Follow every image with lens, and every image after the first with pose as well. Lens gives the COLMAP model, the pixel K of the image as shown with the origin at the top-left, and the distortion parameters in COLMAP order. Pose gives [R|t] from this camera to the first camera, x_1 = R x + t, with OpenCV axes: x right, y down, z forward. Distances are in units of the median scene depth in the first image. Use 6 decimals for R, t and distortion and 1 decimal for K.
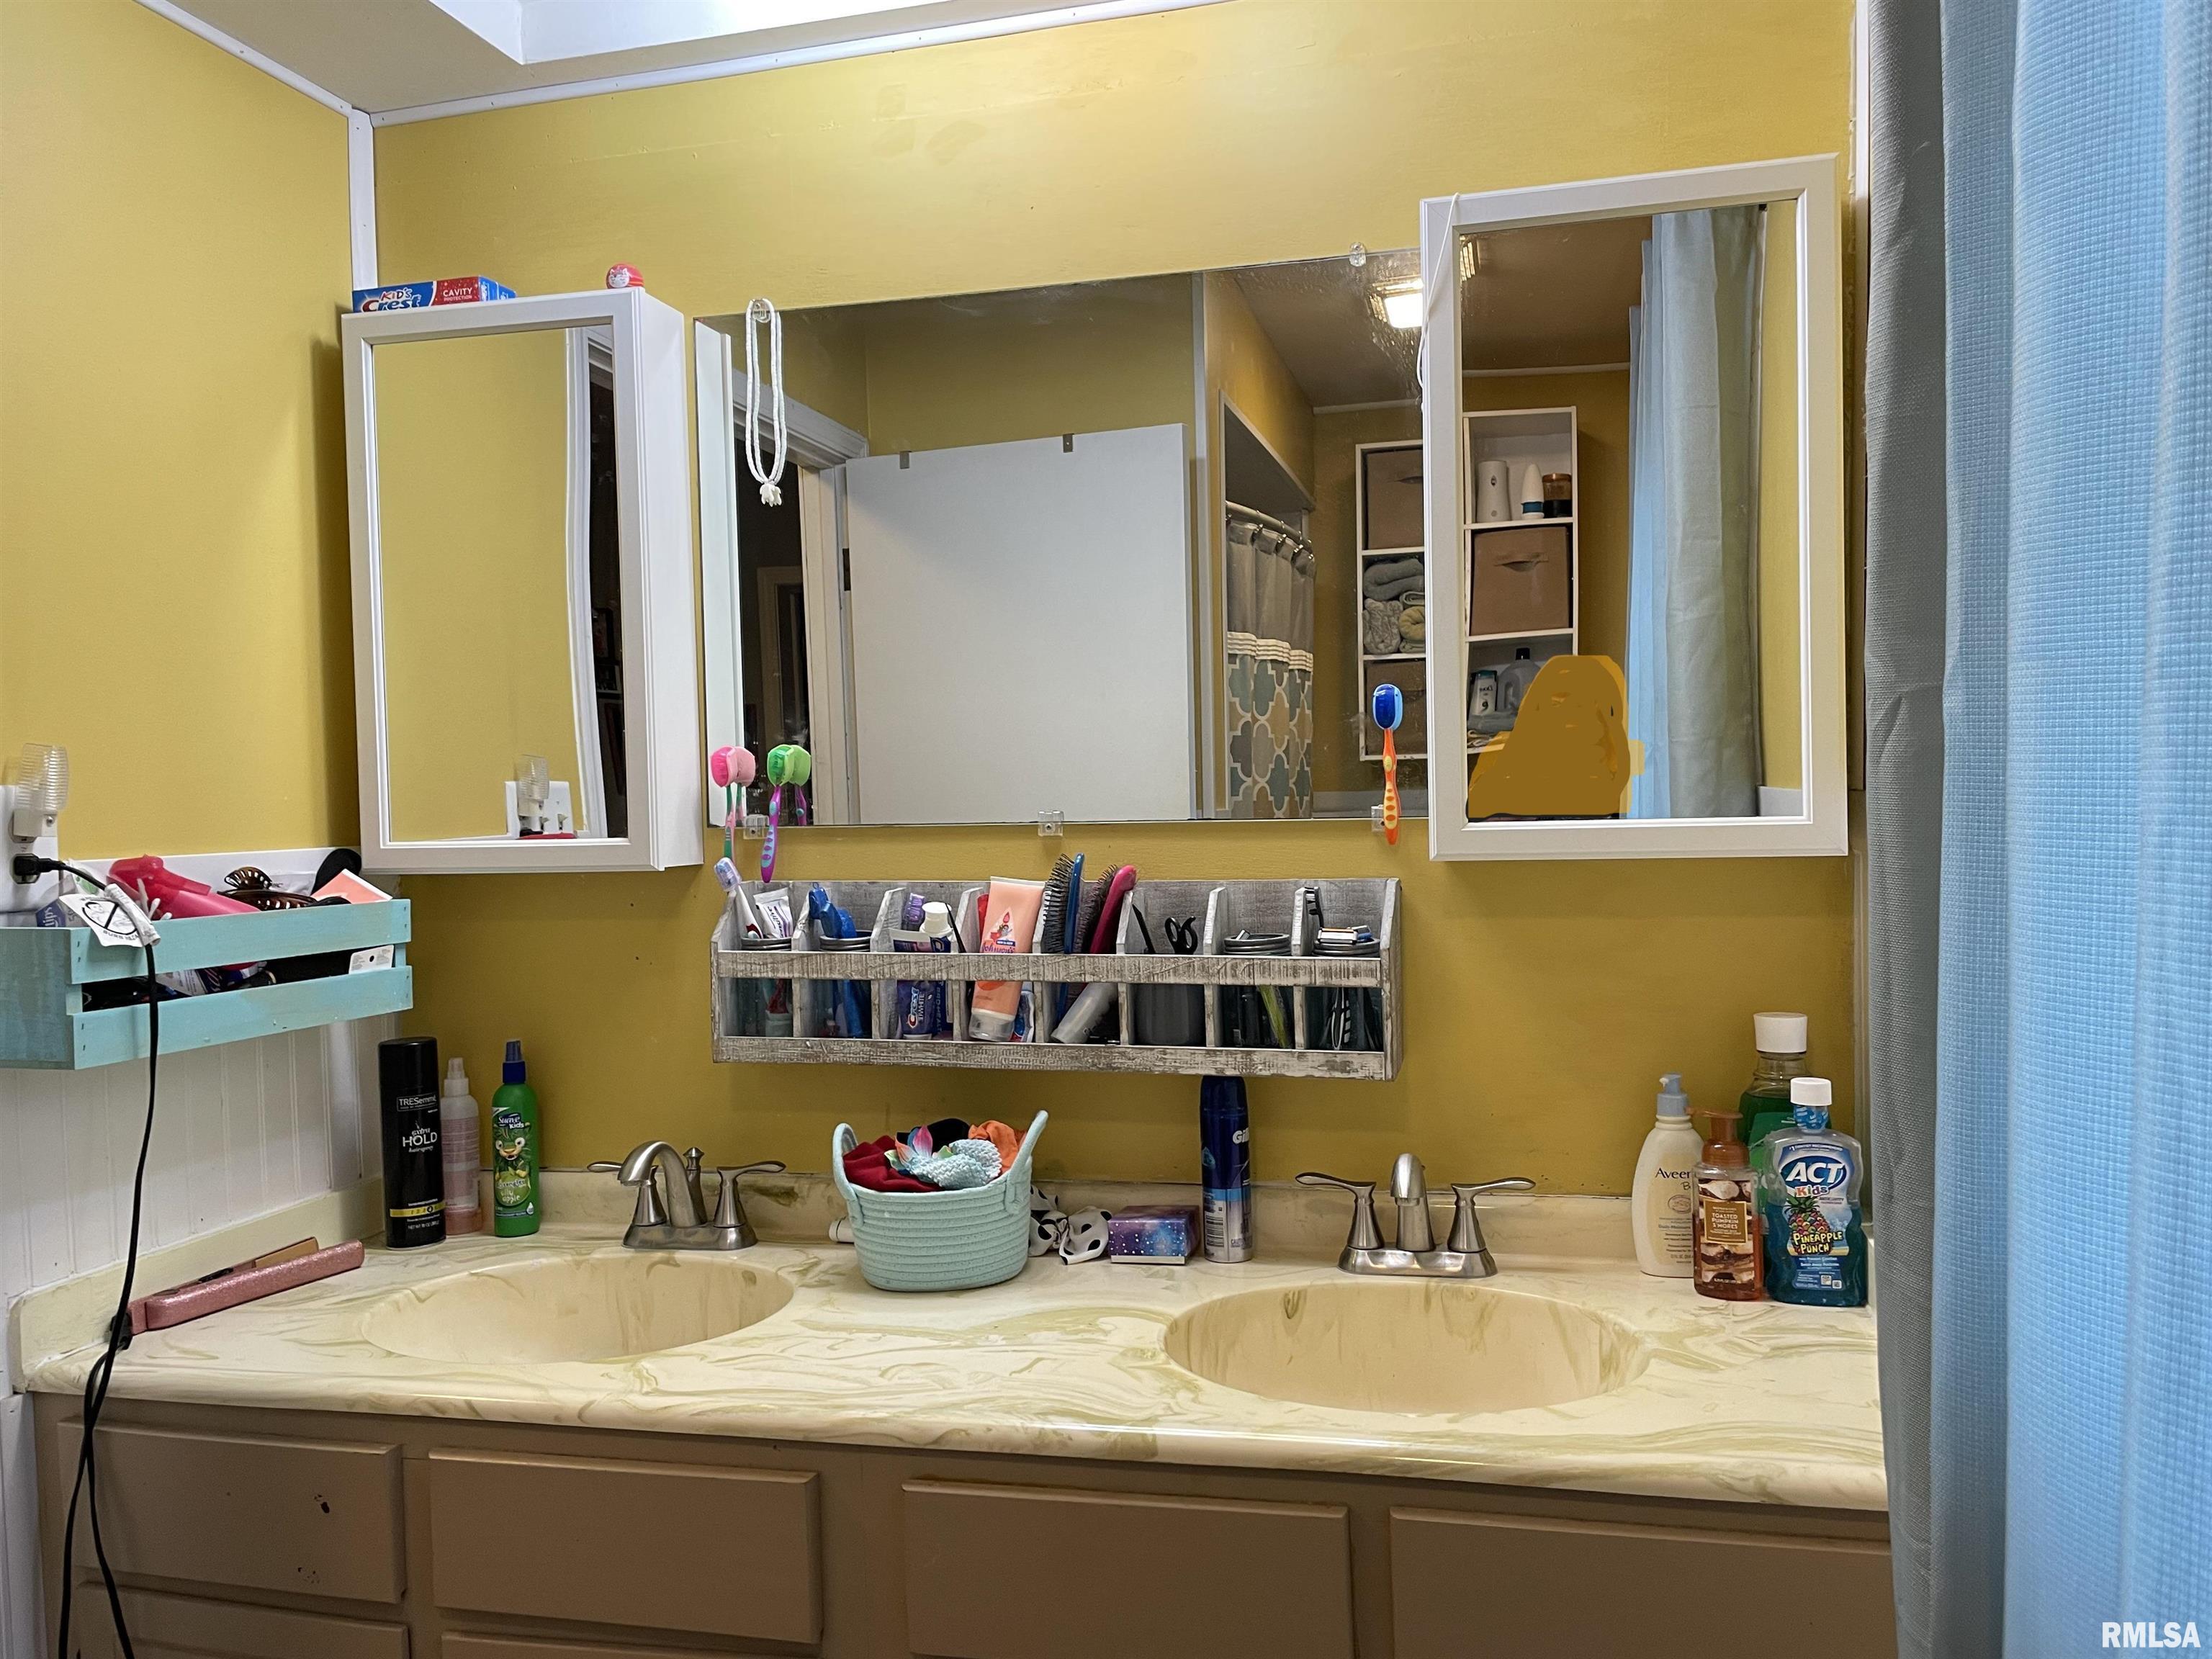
lens RADIAL K [[1649.6, 0, 1108.7], [0, 1649.6, 815.5], [0, 0, 1]] dist [0.055009, -0.026499]
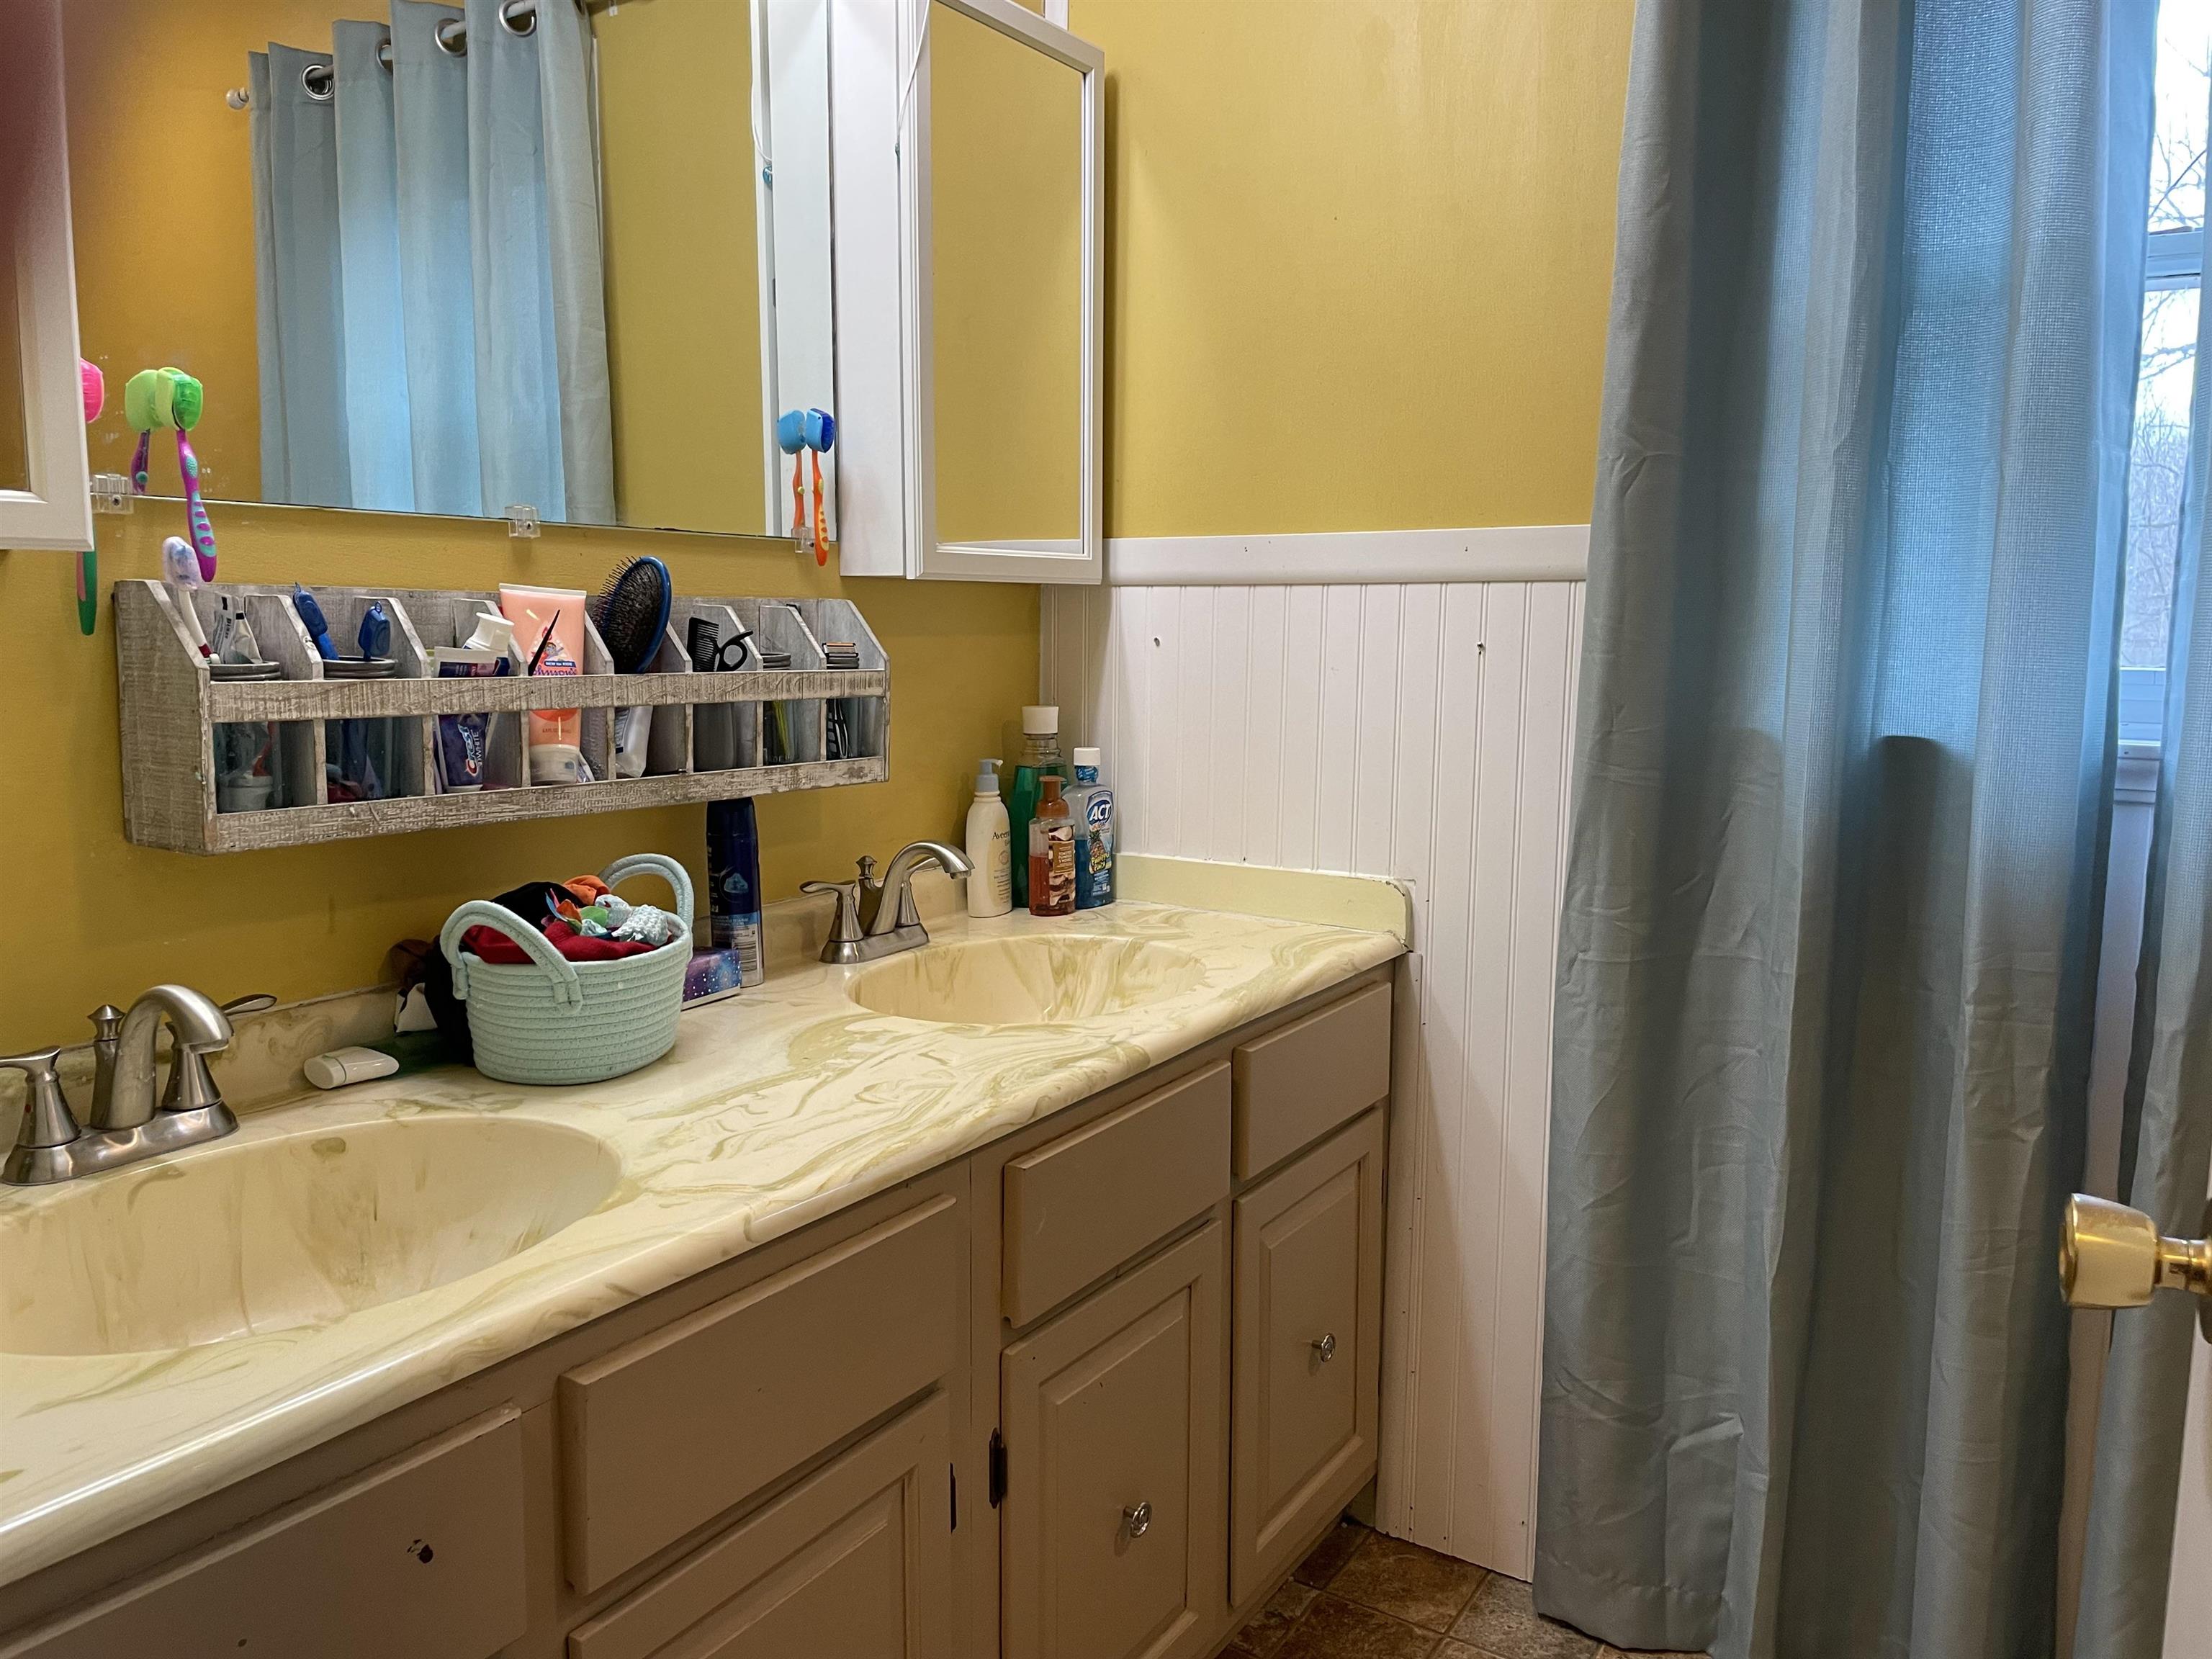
lens RADIAL K [[1649.6, 0, 1109.0], [0, 1649.6, 842.2], [0, 0, 1]] dist [0.055009, -0.026499]
pose [[0.322844, -0.105418, 0.940563, -0.851767], [-0.003178, 0.993651, 0.112459, 0.080199], [-0.946447, -0.039295, 0.320459, 0.529966]]
